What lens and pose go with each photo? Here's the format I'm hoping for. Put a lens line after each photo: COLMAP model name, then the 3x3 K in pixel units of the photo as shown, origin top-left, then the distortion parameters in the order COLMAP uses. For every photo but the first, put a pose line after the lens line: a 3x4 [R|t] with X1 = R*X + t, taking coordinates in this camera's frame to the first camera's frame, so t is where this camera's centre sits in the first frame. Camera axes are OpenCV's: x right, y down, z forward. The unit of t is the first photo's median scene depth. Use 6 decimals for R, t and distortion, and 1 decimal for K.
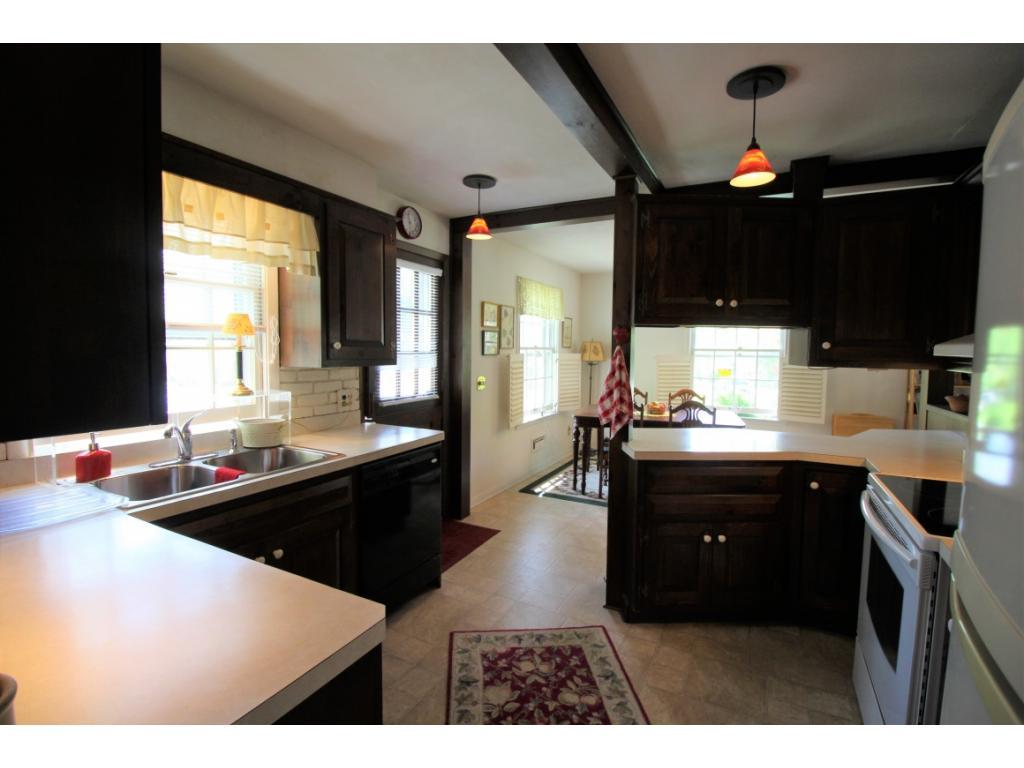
lens RADIAL K [[477.0, 0, 510.3], [0, 477.0, 381.4], [0, 0, 1]] dist [-0.008378, -0.000826]
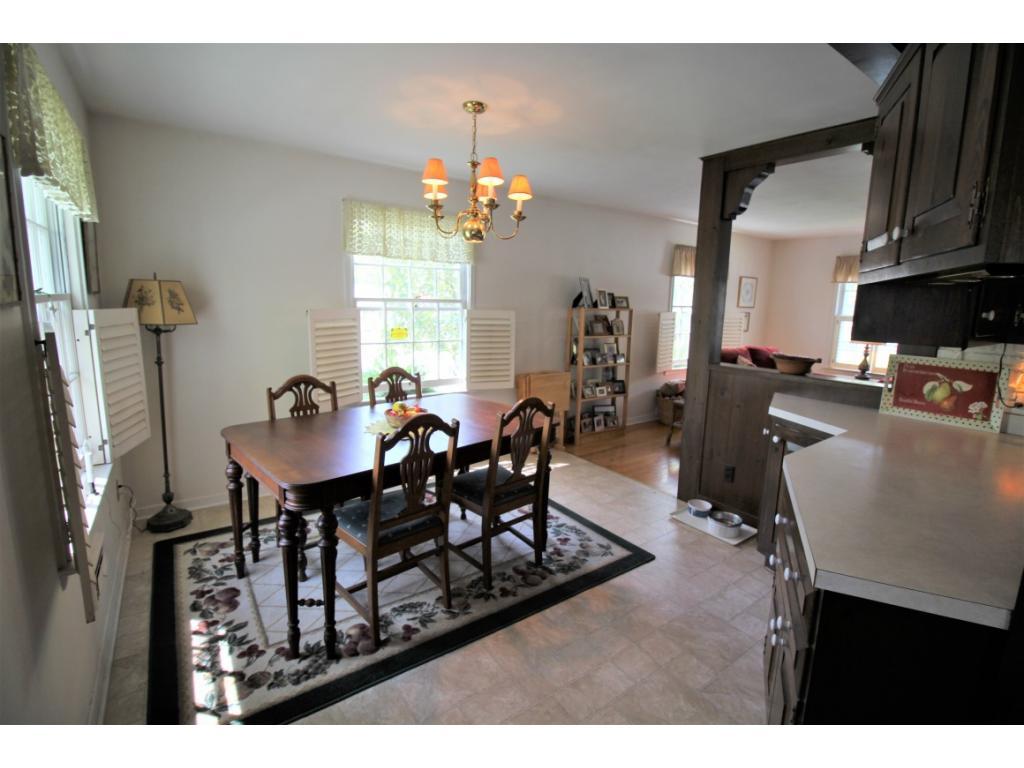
lens RADIAL K [[477.0, 0, 507.8], [0, 477.0, 382.8], [0, 0, 1]] dist [-0.008378, -0.000826]
pose [[0.466757, -0.152240, 0.871183, -0.076112], [0.052875, 0.988114, 0.144344, -0.038152], [-0.882803, -0.021310, 0.469259, 0.538791]]
